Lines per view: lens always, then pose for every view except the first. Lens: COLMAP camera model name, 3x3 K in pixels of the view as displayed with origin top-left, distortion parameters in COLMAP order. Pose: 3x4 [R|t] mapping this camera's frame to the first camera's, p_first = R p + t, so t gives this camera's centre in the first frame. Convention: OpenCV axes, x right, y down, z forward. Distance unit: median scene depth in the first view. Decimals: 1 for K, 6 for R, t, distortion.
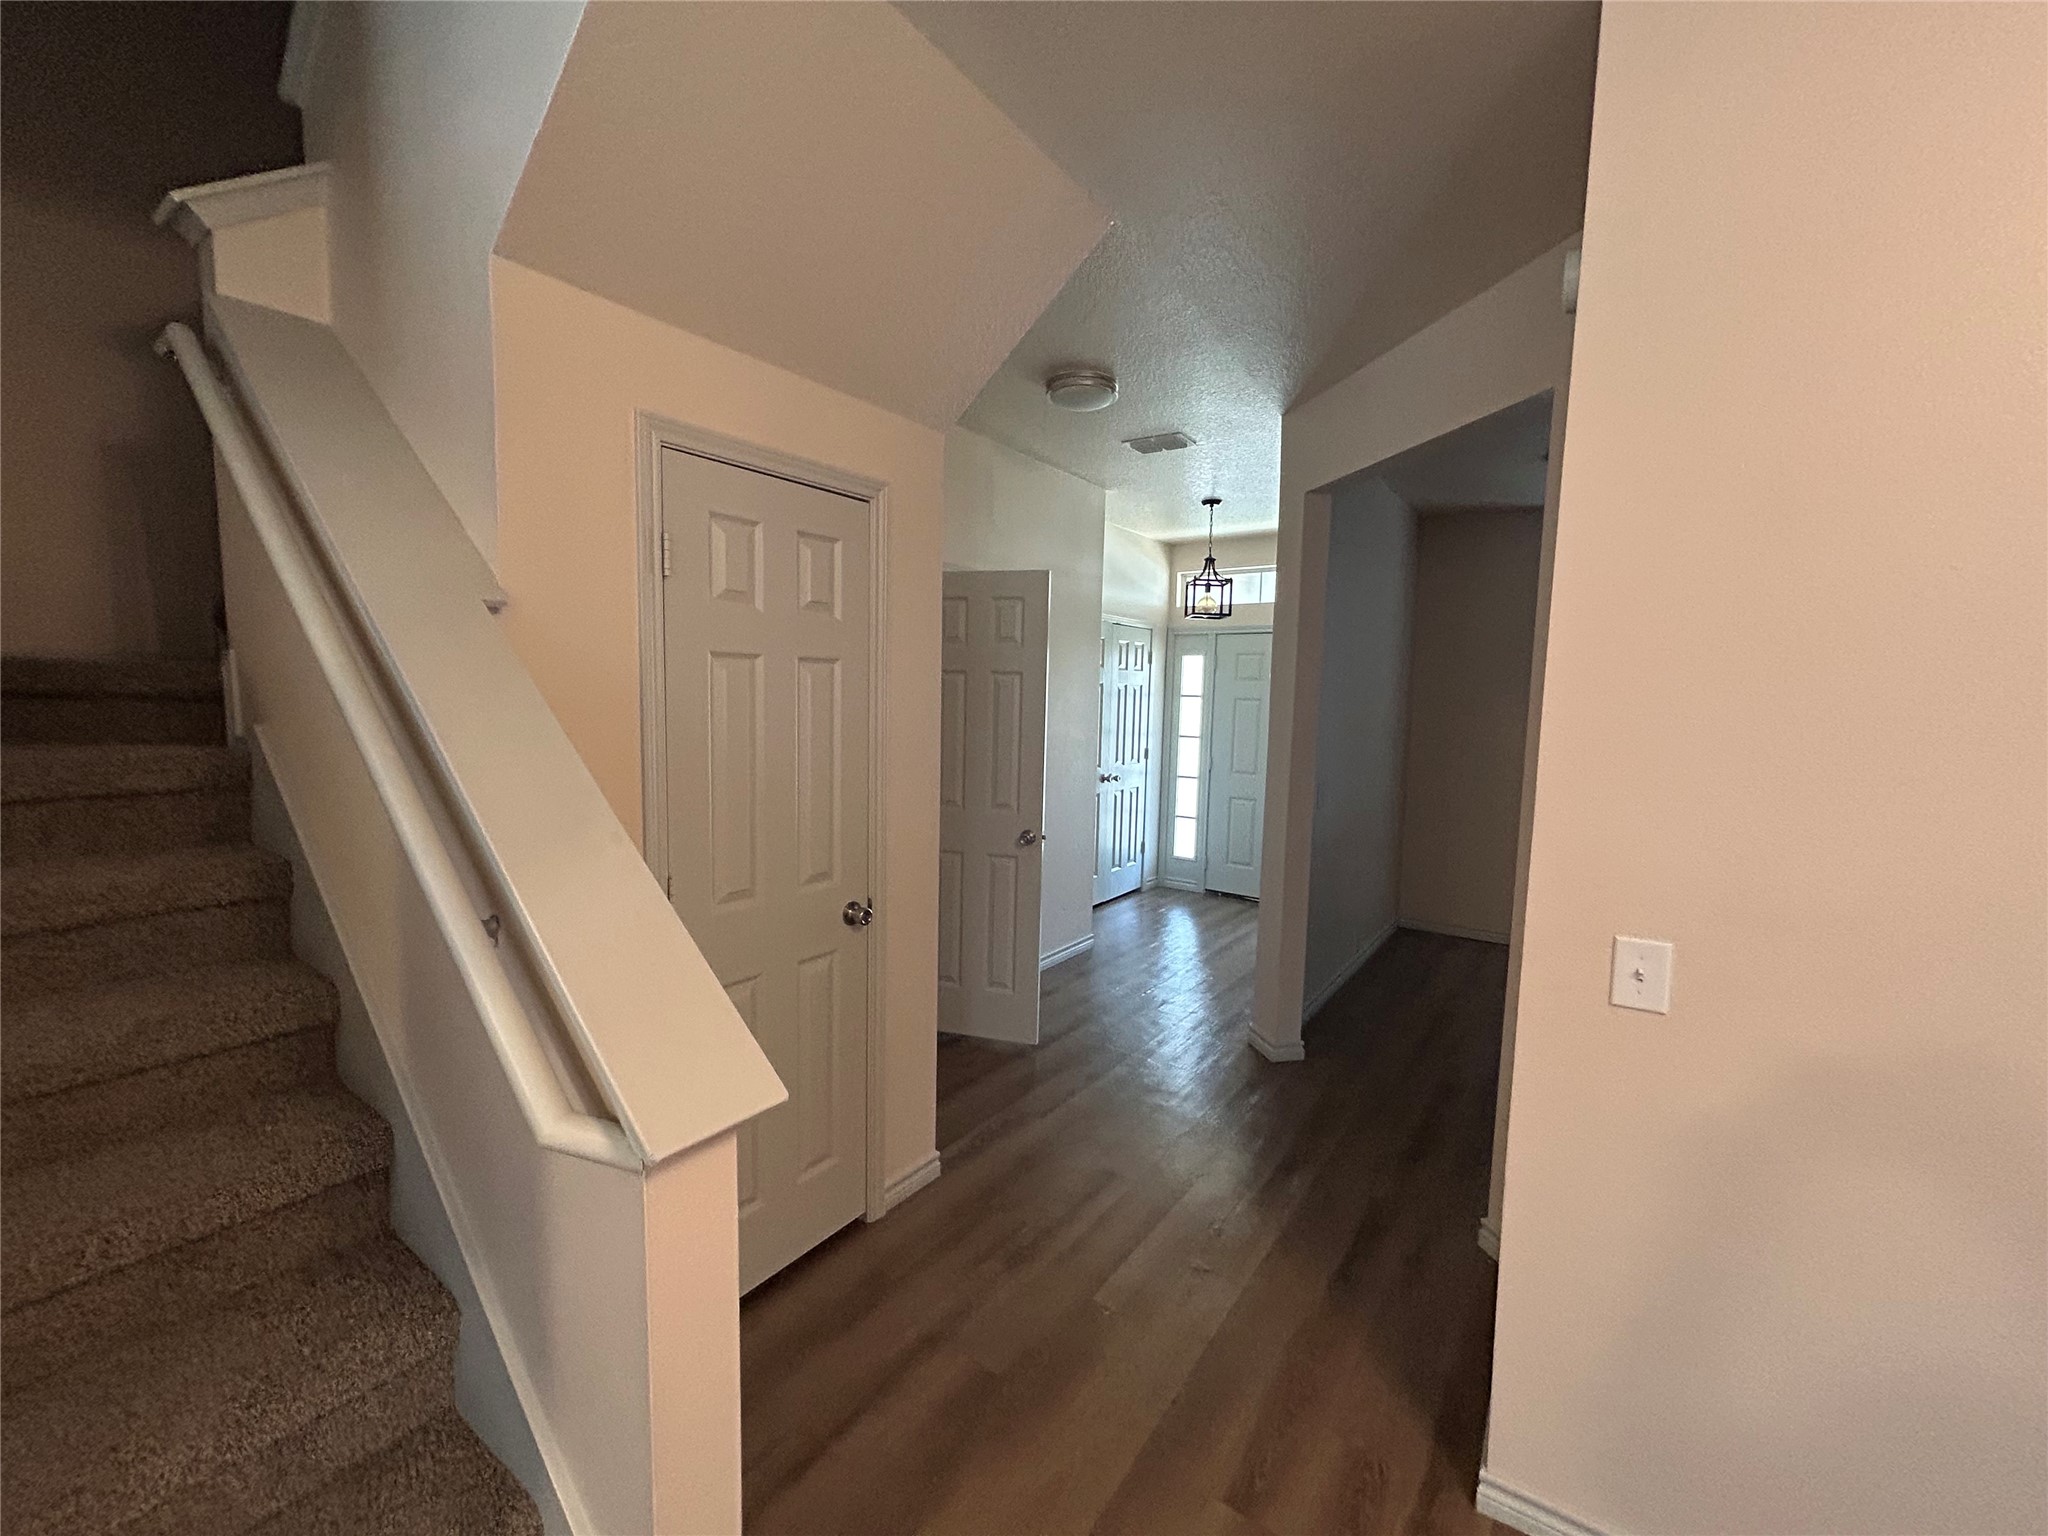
lens RADIAL K [[827.1, 0, 1024.2], [0, 827.1, 765.3], [0, 0, 1]] dist [0.003194, 0.000091]
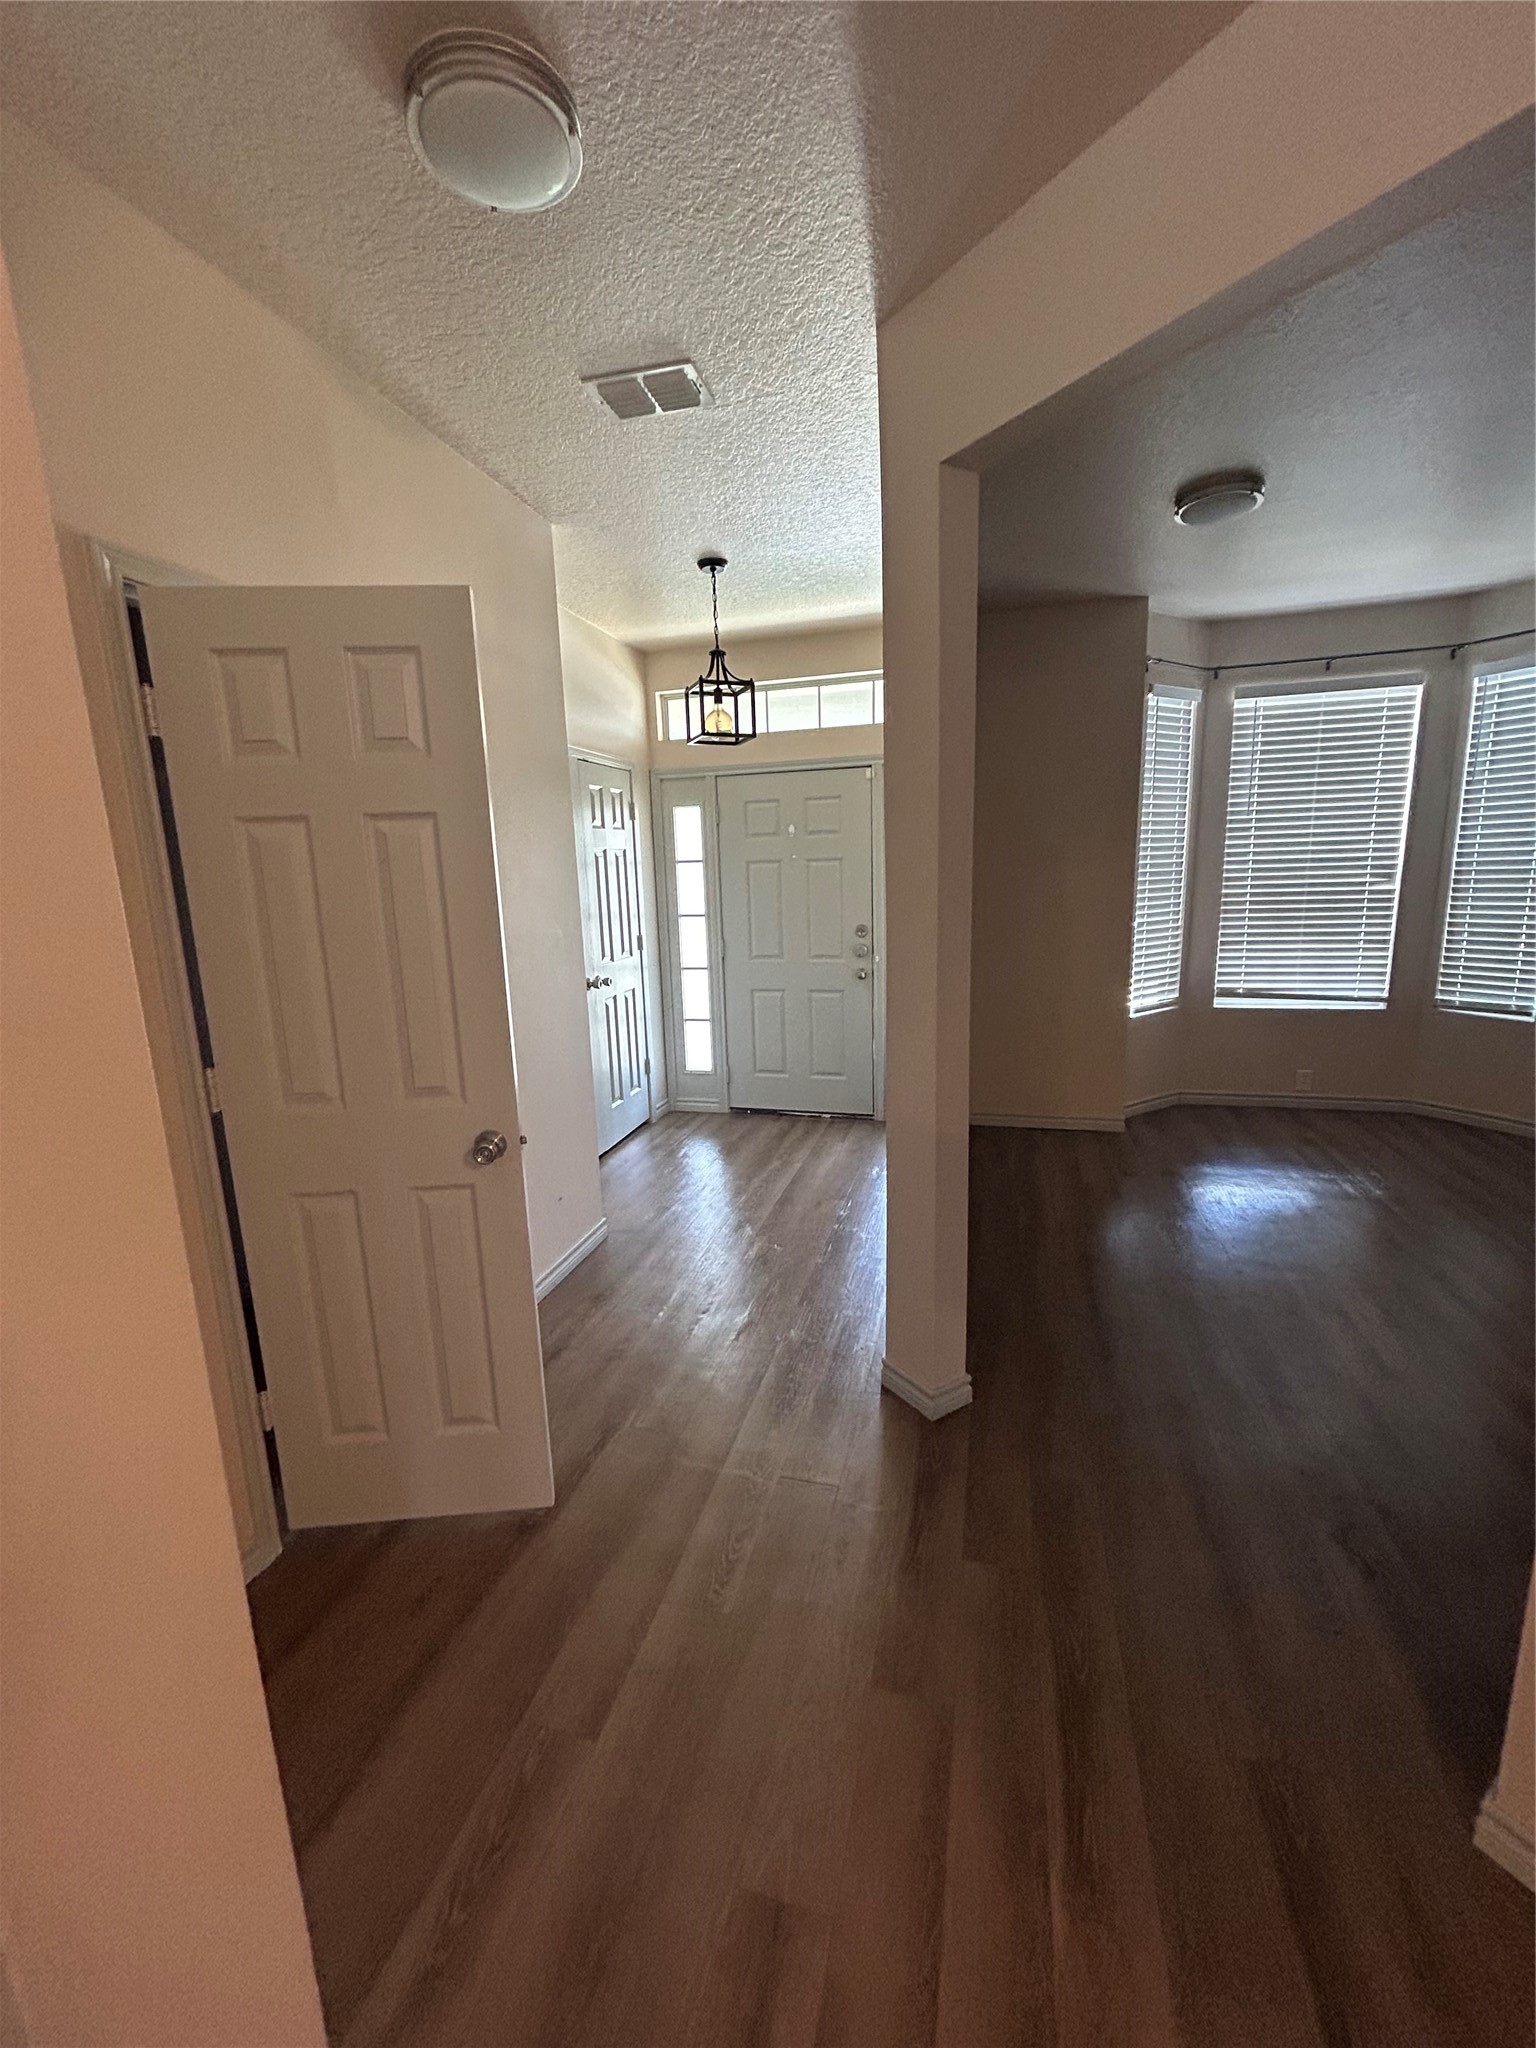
lens RADIAL K [[827.1, 0, 767.3], [0, 827.1, 1025.1], [0, 0, 1]] dist [0.003194, 0.000091]
pose [[0.938027, -0.117864, 0.325905, 0.003902], [0.084750, 0.989853, 0.114052, -0.016484], [-0.336041, -0.079363, 0.938498, 0.266515]]
